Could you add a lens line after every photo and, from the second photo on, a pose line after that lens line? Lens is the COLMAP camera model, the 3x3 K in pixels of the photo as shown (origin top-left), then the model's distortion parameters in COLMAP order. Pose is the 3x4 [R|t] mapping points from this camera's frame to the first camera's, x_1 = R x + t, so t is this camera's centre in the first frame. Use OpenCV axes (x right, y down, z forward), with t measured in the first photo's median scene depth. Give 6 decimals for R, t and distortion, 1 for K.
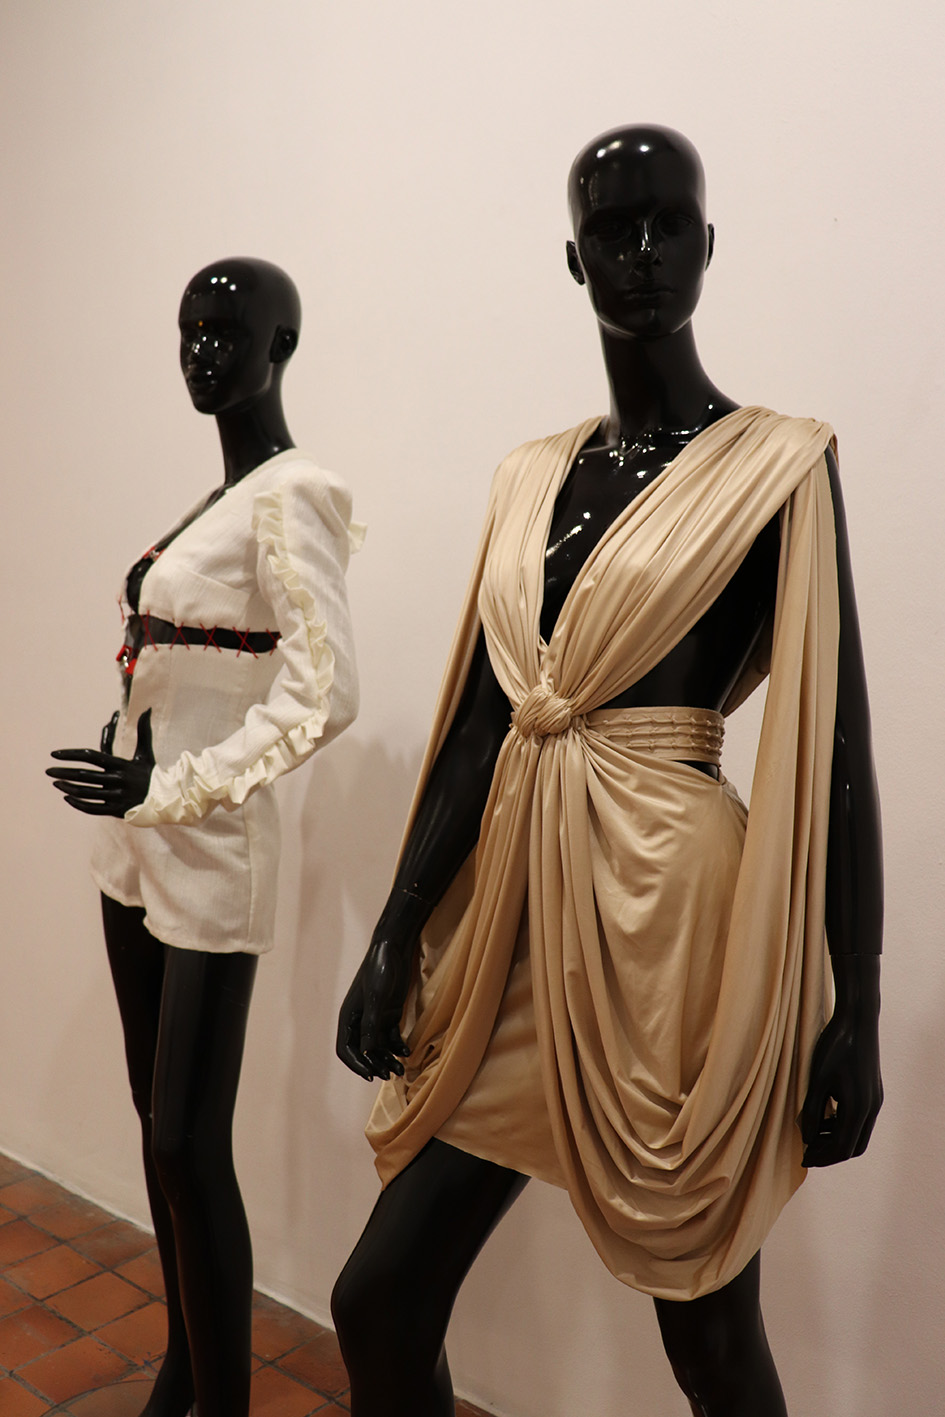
lens RADIAL K [[1278.4, 0, 476.4], [0, 1278.4, 714.0], [0, 0, 1]] dist [-0.094040, 0.026989]
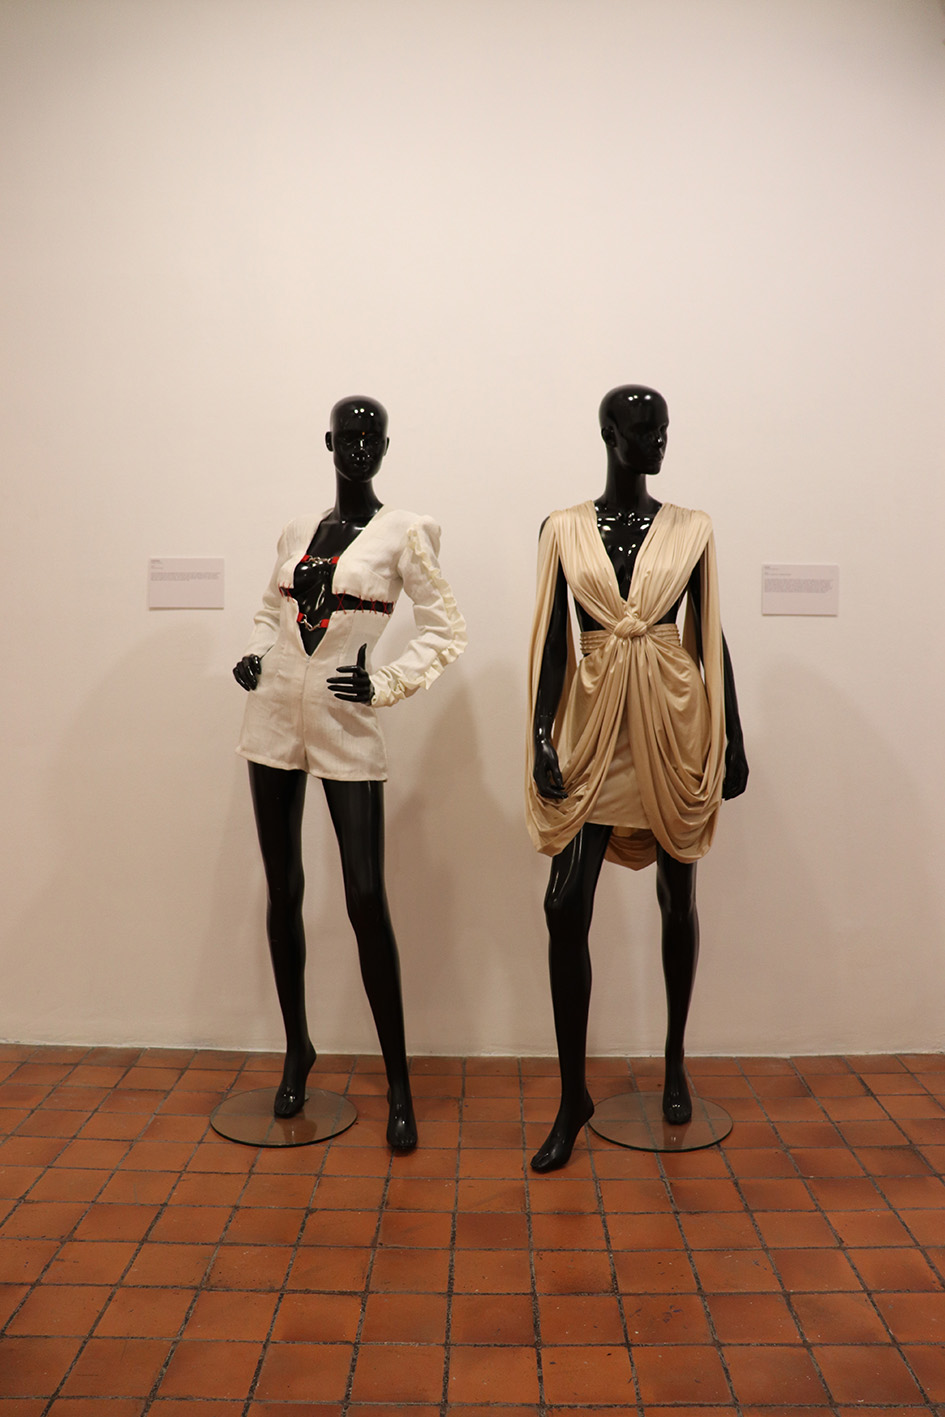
lens RADIAL K [[1176.3, 0, 484.9], [0, 1176.3, 712.5], [0, 0, 1]] dist [-0.156665, 0.130203]
pose [[0.789203, -0.068583, 0.610291, -1.192010], [0.068918, 0.997358, 0.022959, 0.069182], [-0.610253, 0.023941, 0.791845, -0.453528]]
